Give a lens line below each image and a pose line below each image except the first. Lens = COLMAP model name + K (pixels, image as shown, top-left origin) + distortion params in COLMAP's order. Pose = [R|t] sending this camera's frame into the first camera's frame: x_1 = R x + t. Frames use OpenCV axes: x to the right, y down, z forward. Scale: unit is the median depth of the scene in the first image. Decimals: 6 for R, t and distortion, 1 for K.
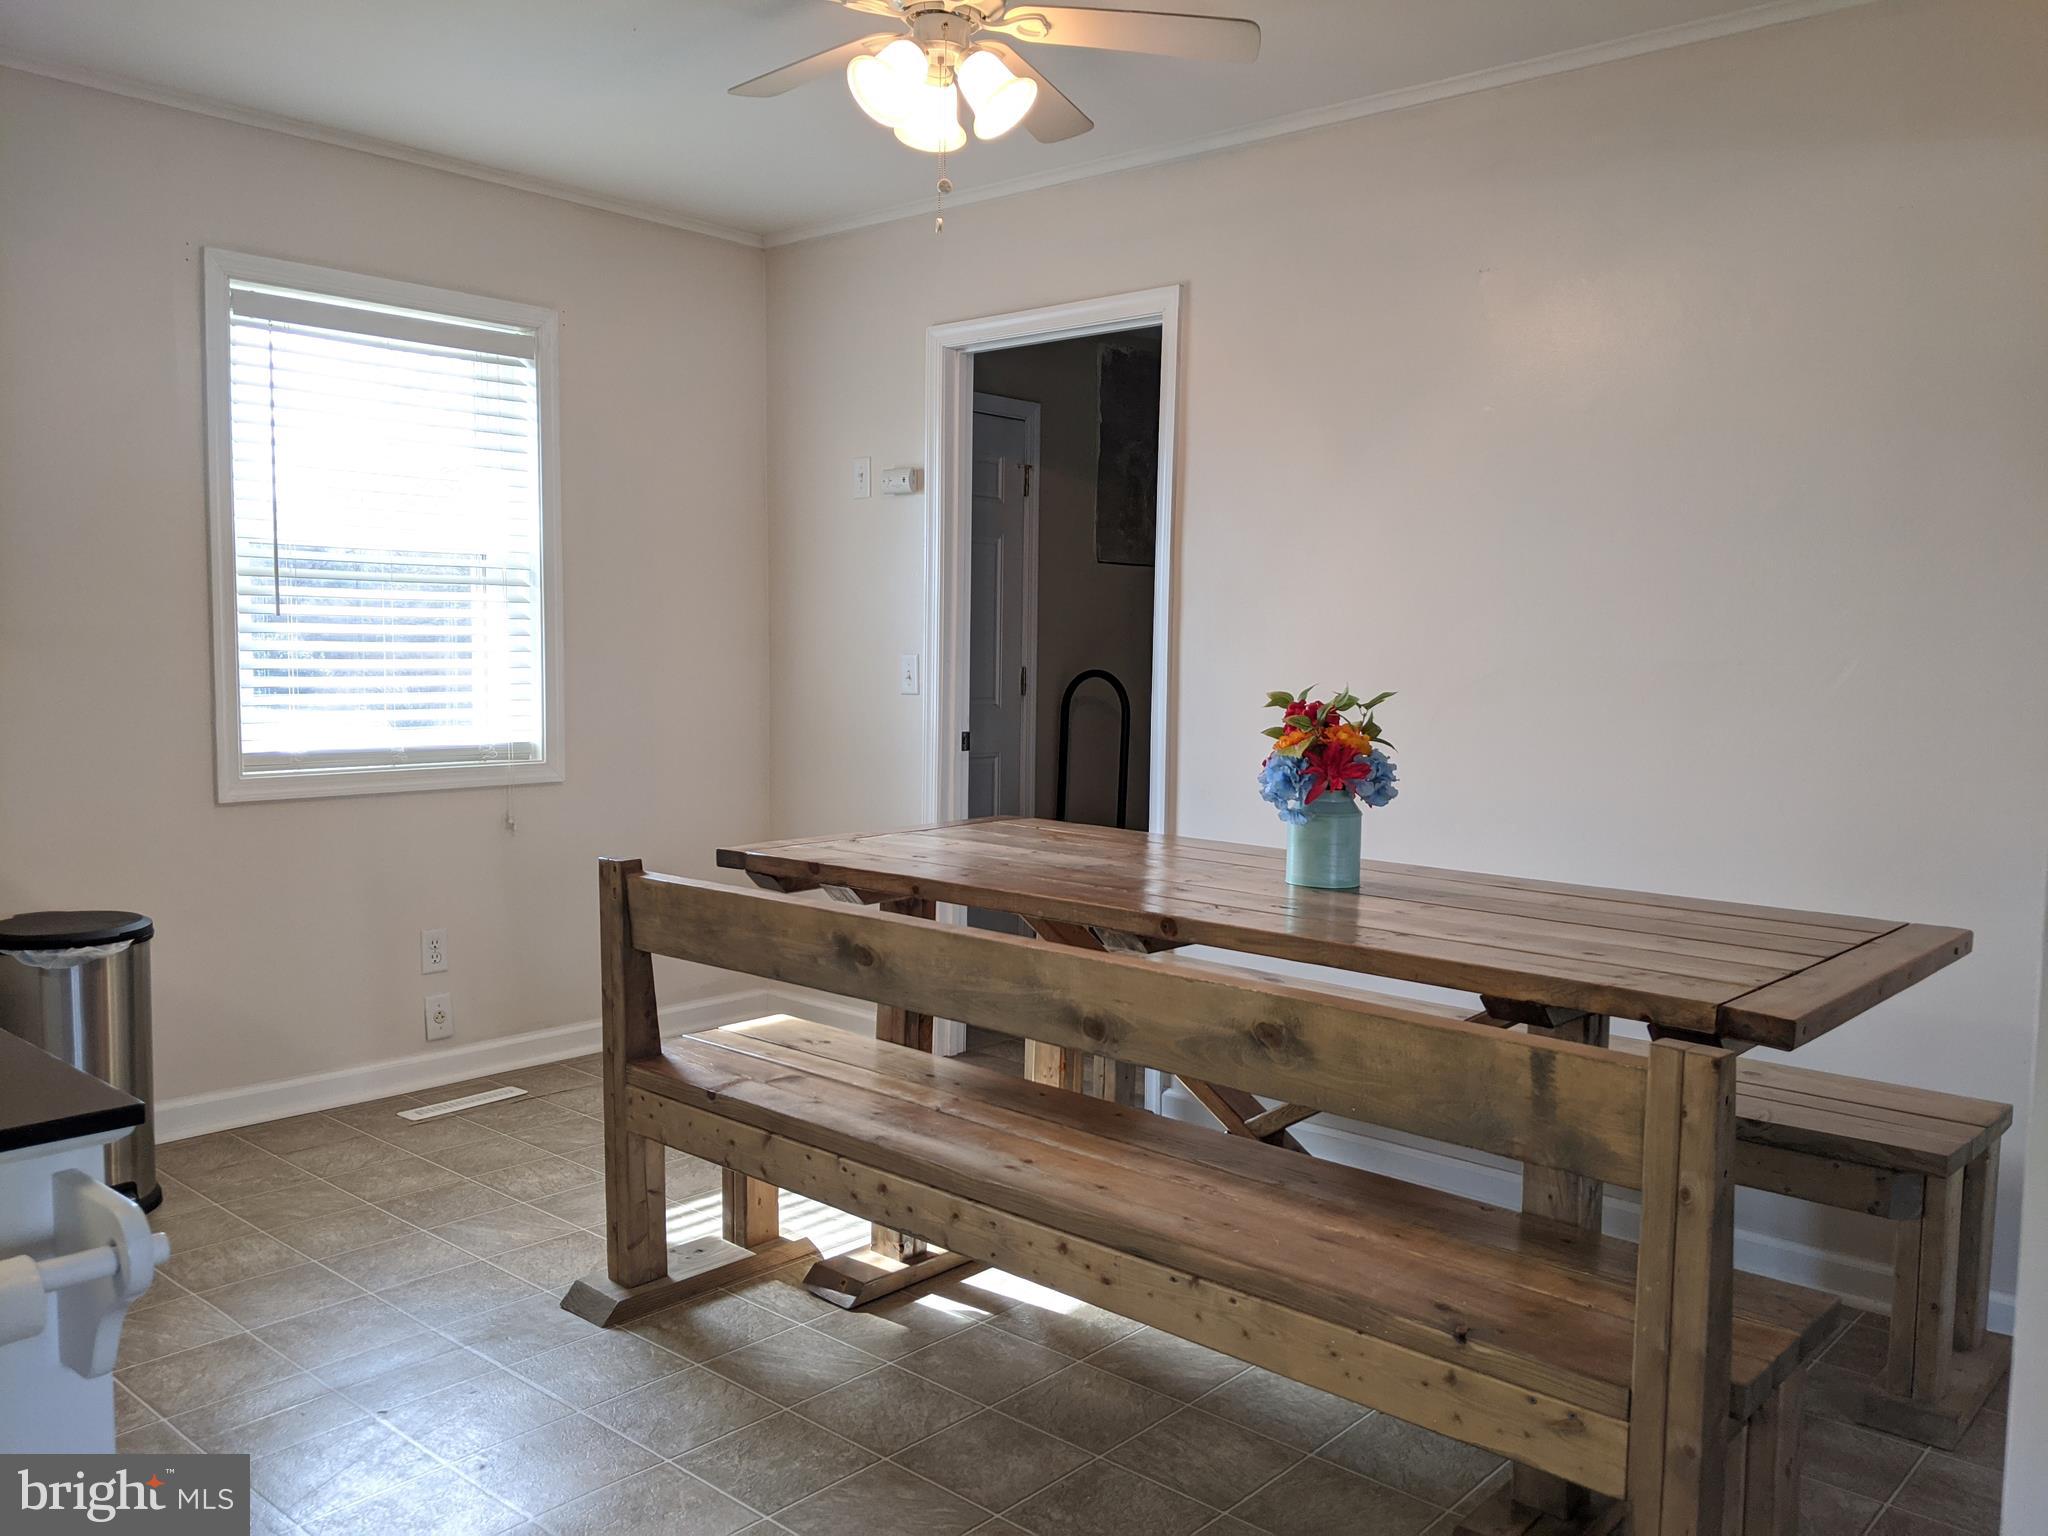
lens RADIAL K [[1642.6, 0, 993.3], [0, 1642.6, 735.4], [0, 0, 1]] dist [0.053675, -0.078979]
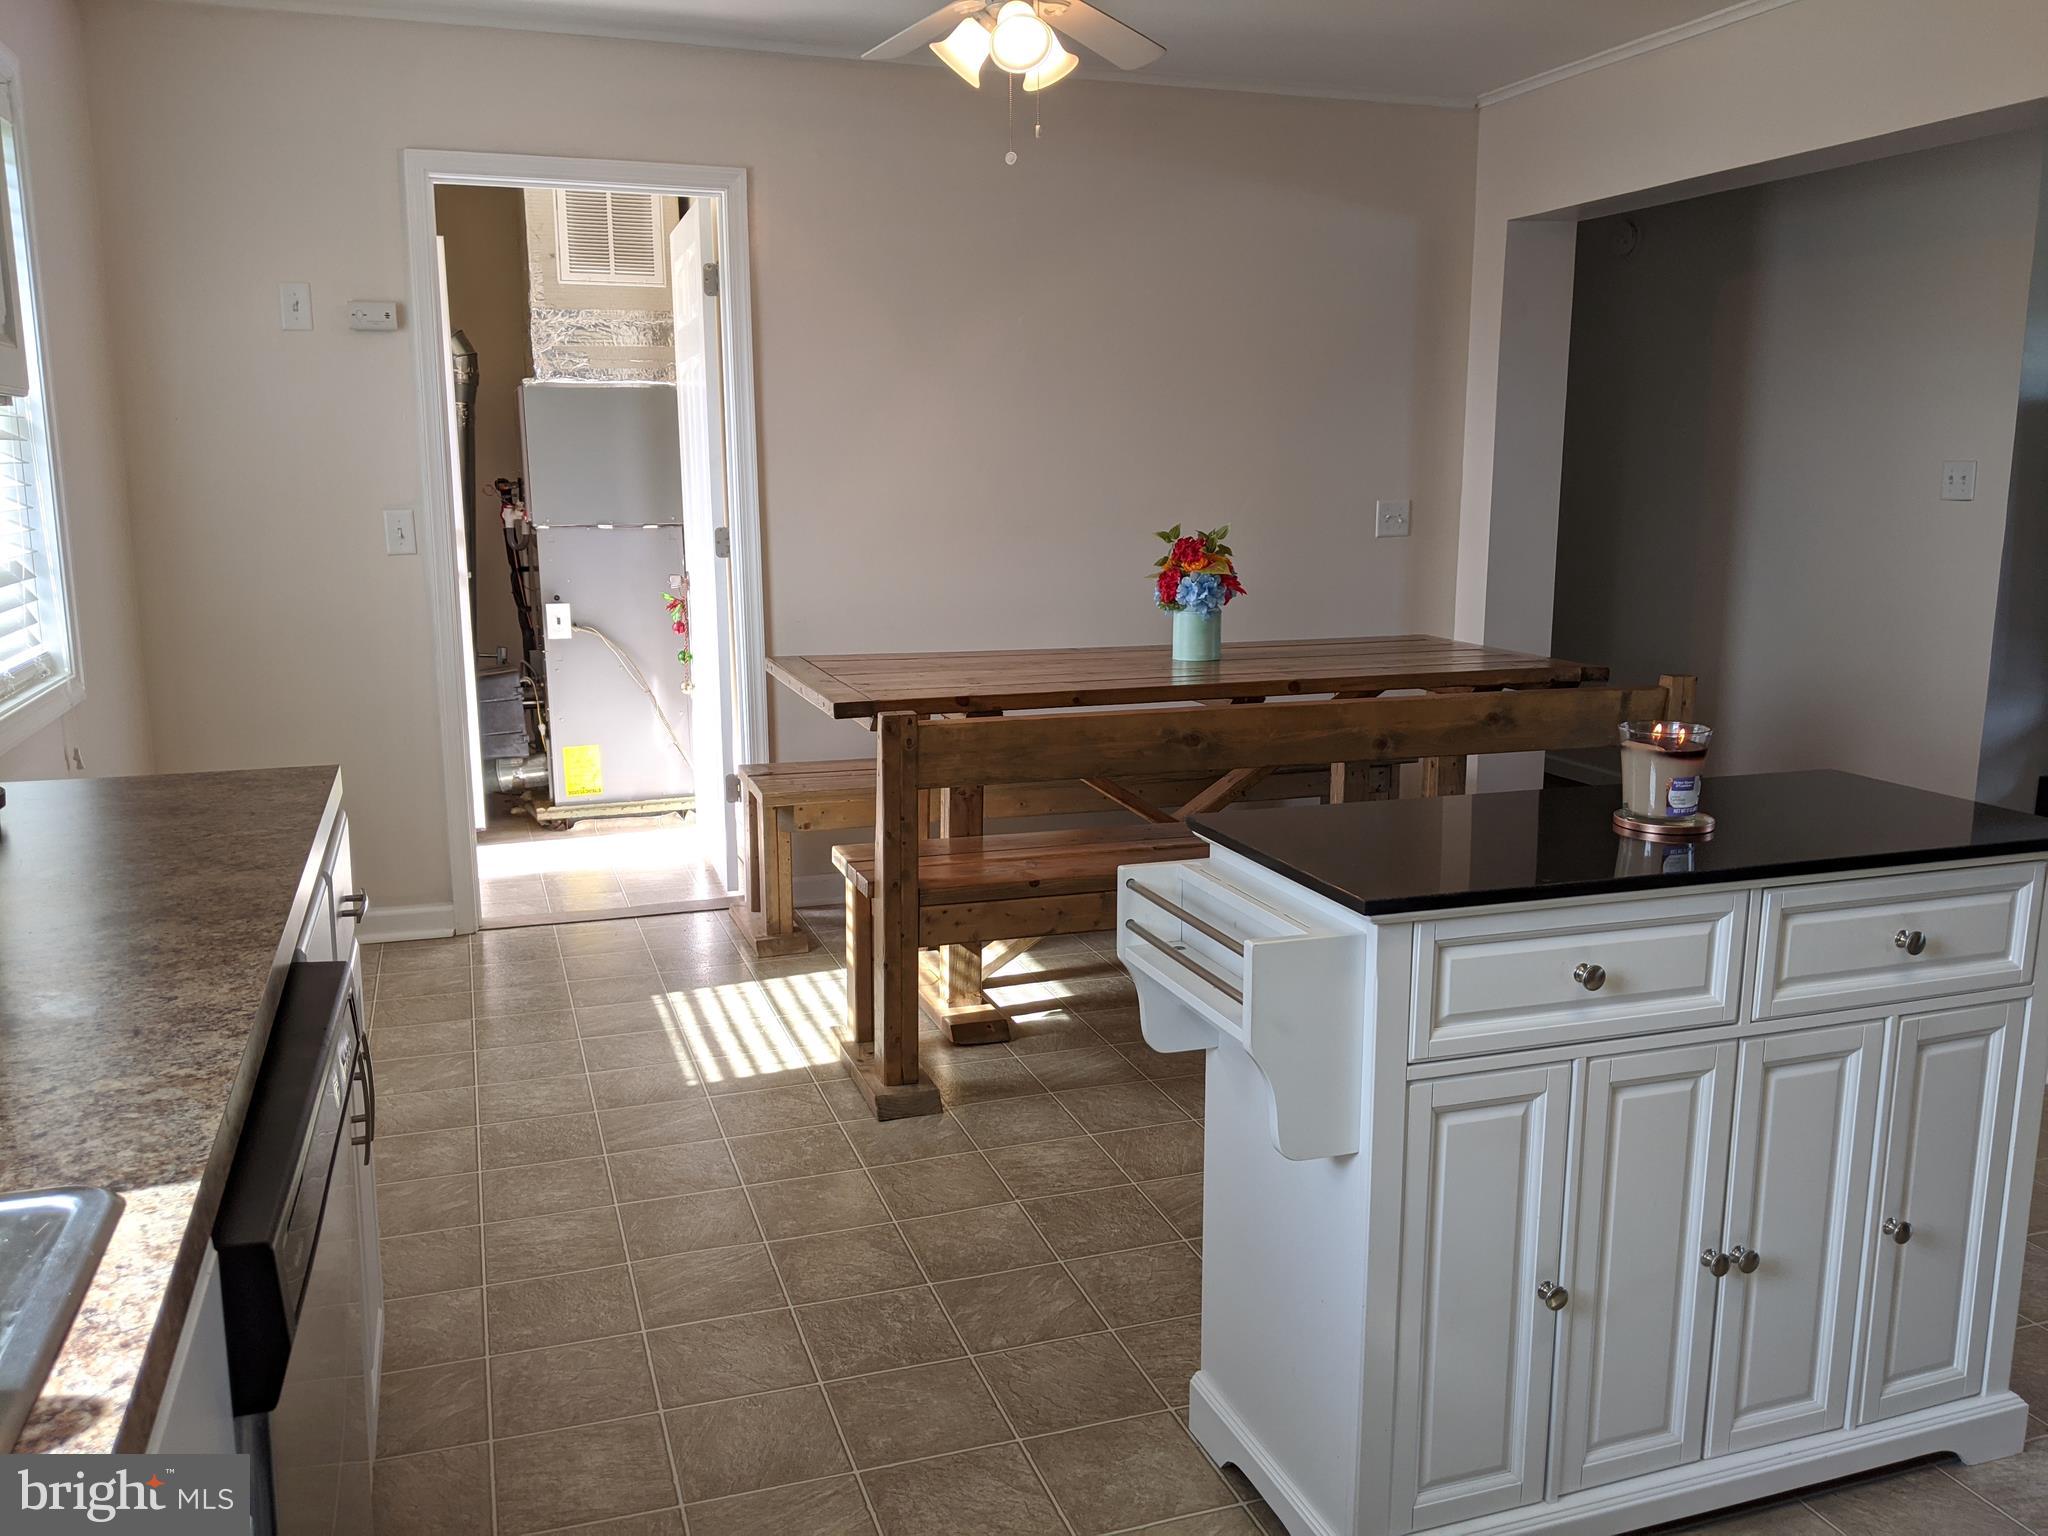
lens RADIAL K [[1642.6, 0, 1042.7], [0, 1642.6, 757.8], [0, 0, 1]] dist [0.053675, -0.078979]
pose [[0.469128, -0.170934, 0.866430, -1.199918], [0.056120, 0.984877, 0.163916, -0.075551], [-0.881345, -0.028274, 0.471626, 0.412378]]
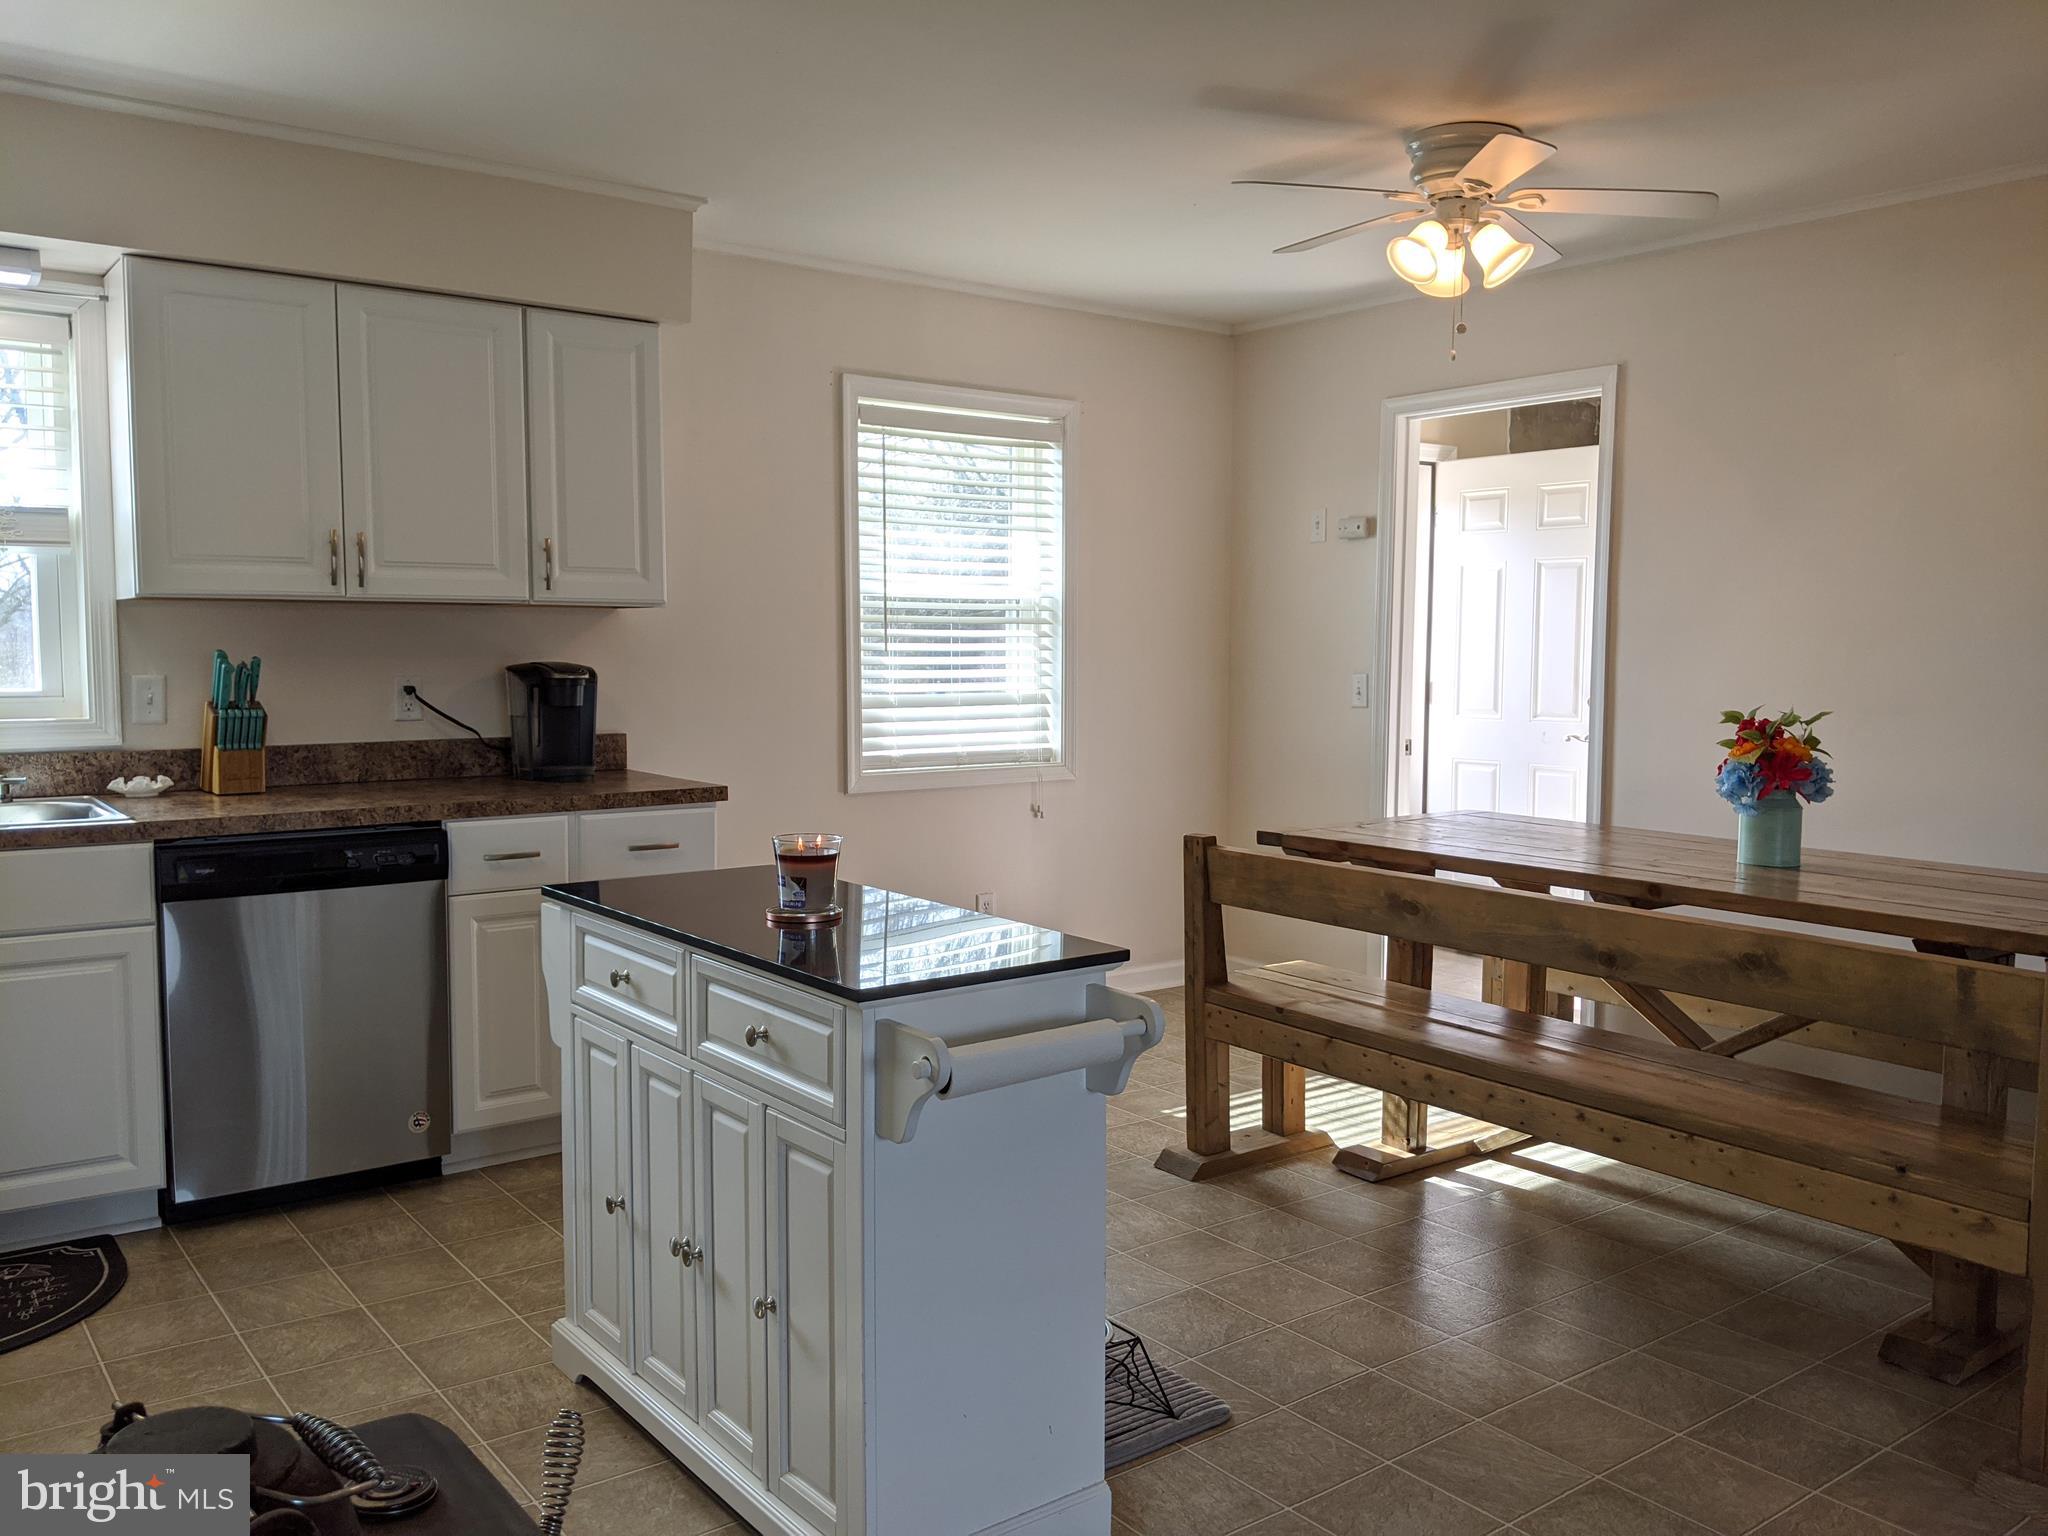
lens RADIAL K [[1642.6, 0, 987.0], [0, 1642.6, 748.9], [0, 0, 1]] dist [0.053675, -0.078979]
pose [[0.980581, 0.001964, -0.196105, -0.139818], [-0.000238, 0.999961, 0.008826, -0.009039], [0.196115, -0.008608, 0.980543, -0.367440]]
